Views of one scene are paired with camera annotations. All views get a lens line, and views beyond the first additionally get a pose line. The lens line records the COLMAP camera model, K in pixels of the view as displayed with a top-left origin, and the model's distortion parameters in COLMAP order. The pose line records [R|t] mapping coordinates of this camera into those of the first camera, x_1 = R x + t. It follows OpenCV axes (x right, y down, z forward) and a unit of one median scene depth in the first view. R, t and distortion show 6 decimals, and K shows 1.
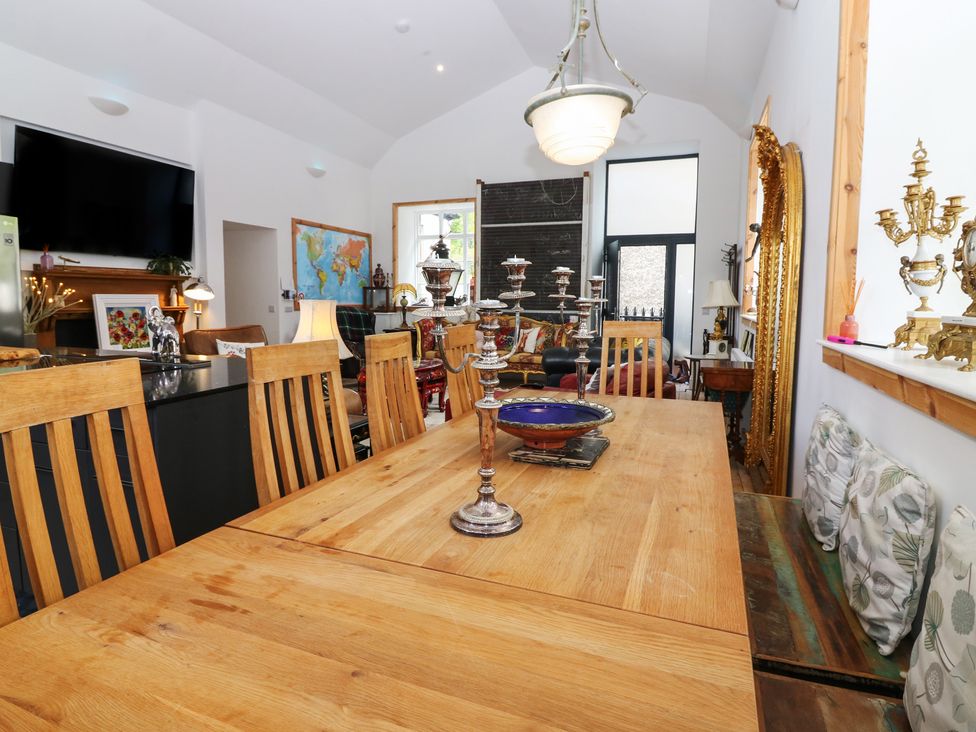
lens RADIAL K [[548.1, 0, 485.6], [0, 548.1, 345.1], [0, 0, 1]] dist [-0.000102, -0.013936]
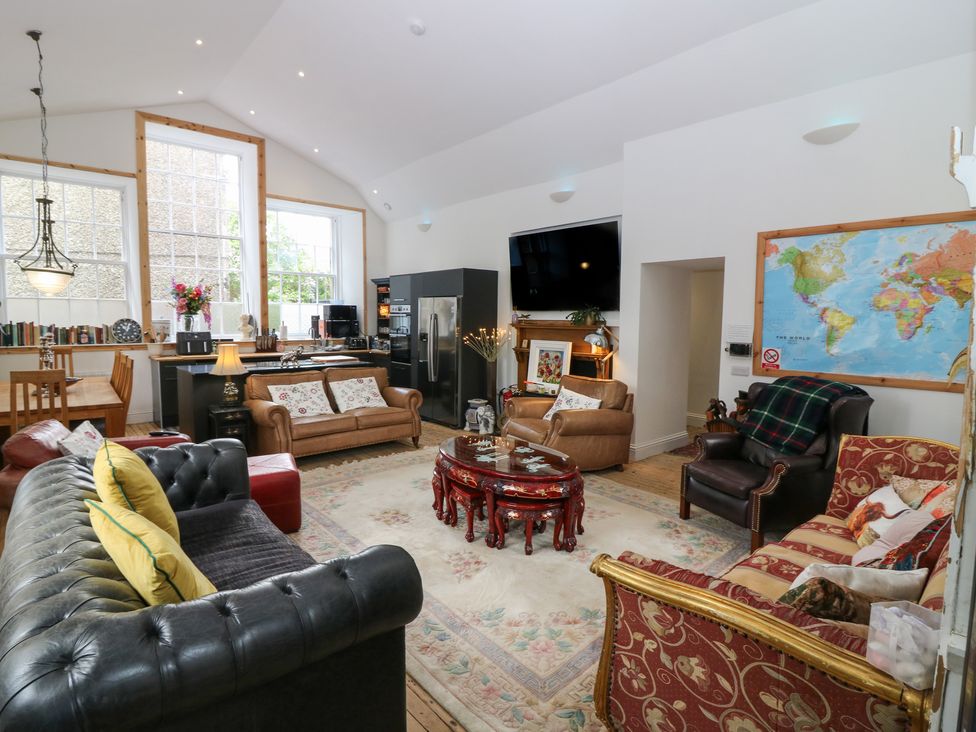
lens RADIAL K [[511.1, 0, 497.7], [0, 511.1, 355.1], [0, 0, 1]] dist [0.000136, -0.011517]
pose [[-0.465262, 0.053024, -0.883583, 0.407916], [-0.091217, 0.990018, 0.107442, -0.154631], [0.880460, 0.130586, -0.455781, 1.257721]]
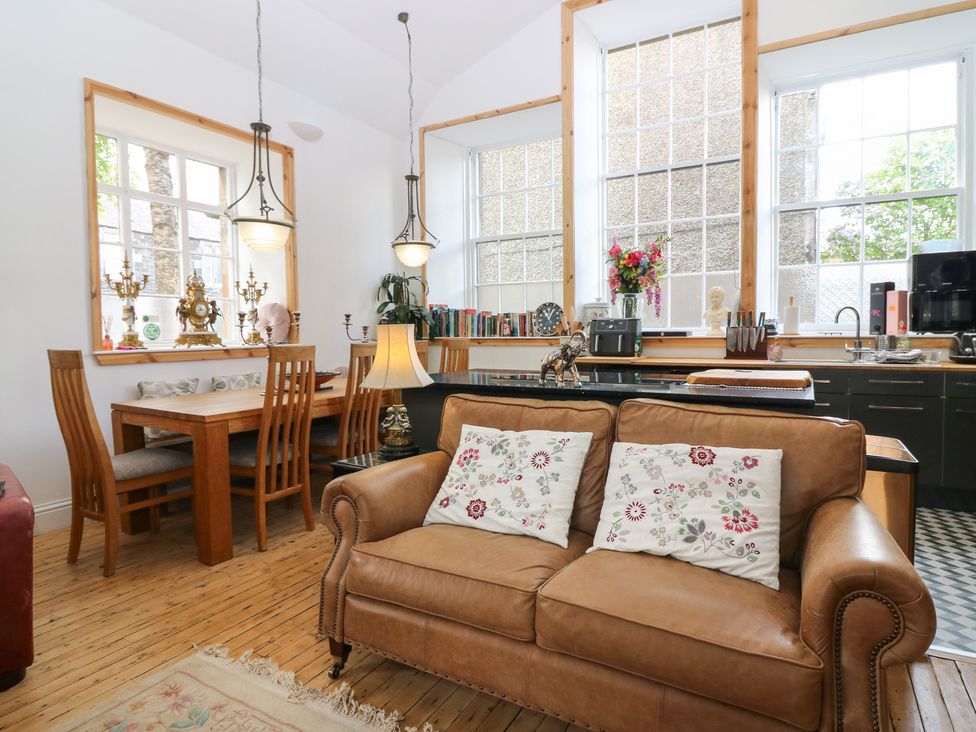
lens RADIAL K [[556.2, 0, 484.0], [0, 556.2, 346.6], [0, 0, 1]] dist [-0.001630, -0.000584]
pose [[-0.986046, -0.003500, 0.166436, -0.284946], [0.016445, 0.992841, 0.118307, -0.070929], [-0.165658, 0.119393, -0.978929, 0.884741]]
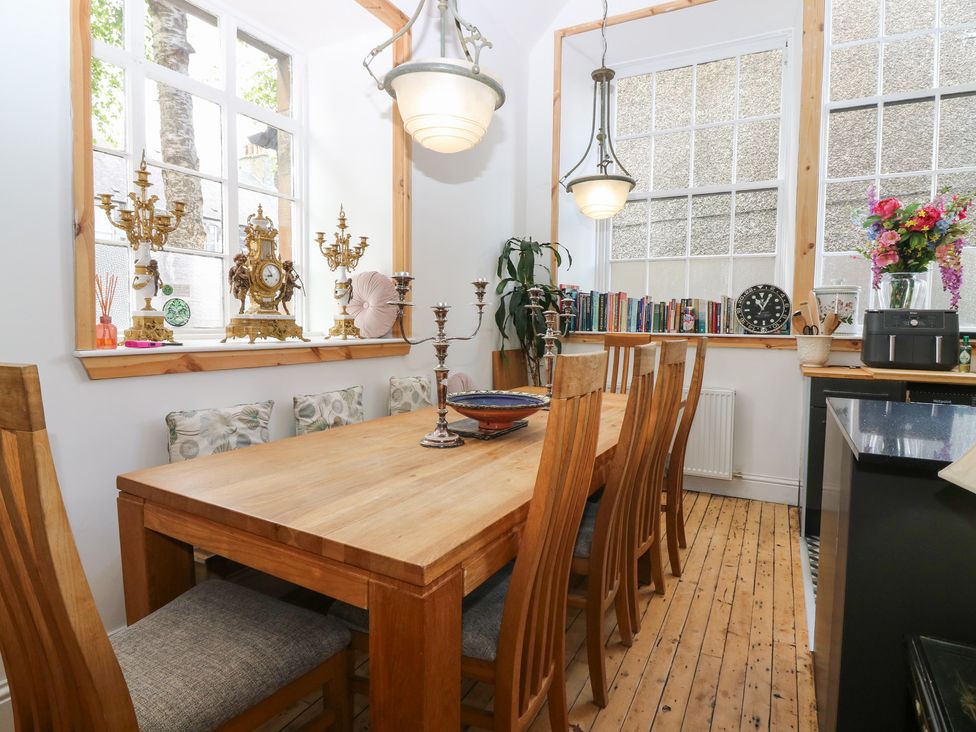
lens RADIAL K [[548.1, 0, 485.6], [0, 548.1, 345.1], [0, 0, 1]] dist [-0.000102, -0.013936]
pose [[-0.991039, -0.027265, 0.130761, -0.009959], [-0.009983, 0.991327, 0.131040, -0.042568], [-0.133199, 0.128560, -0.982716, 0.610899]]
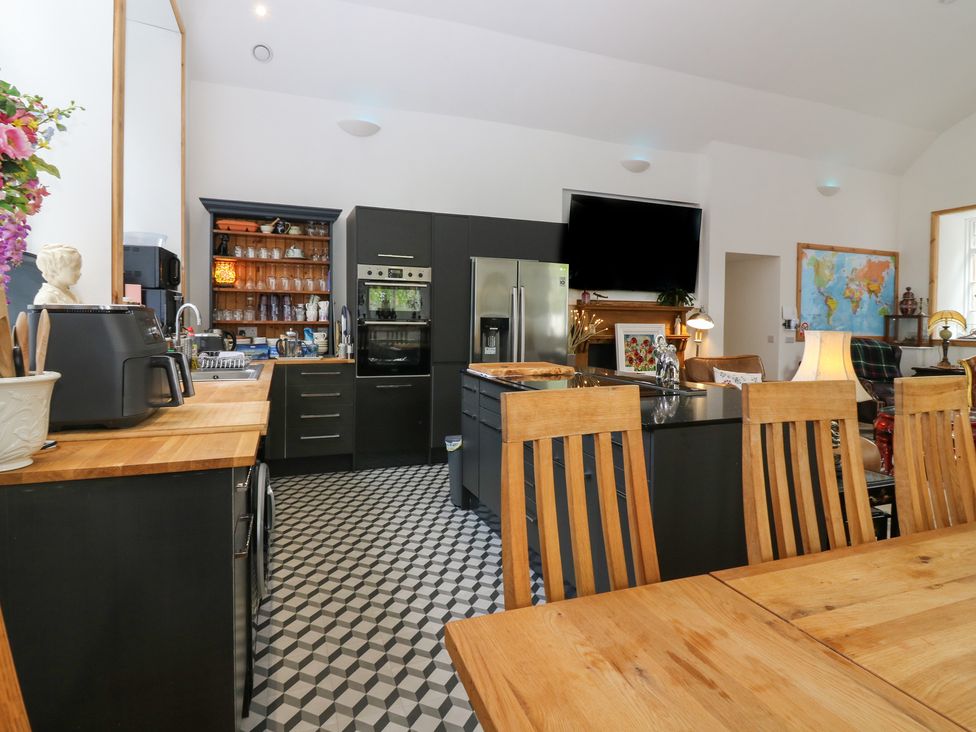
lens RADIAL K [[542.5, 0, 501.2], [0, 542.5, 332.4], [0, 0, 1]] dist [0.000347, -0.012745]
pose [[0.672745, 0.013460, -0.739752, -0.008003], [-0.069789, 0.996531, -0.045336, -0.002194], [0.736576, 0.082126, 0.671351, 0.017725]]
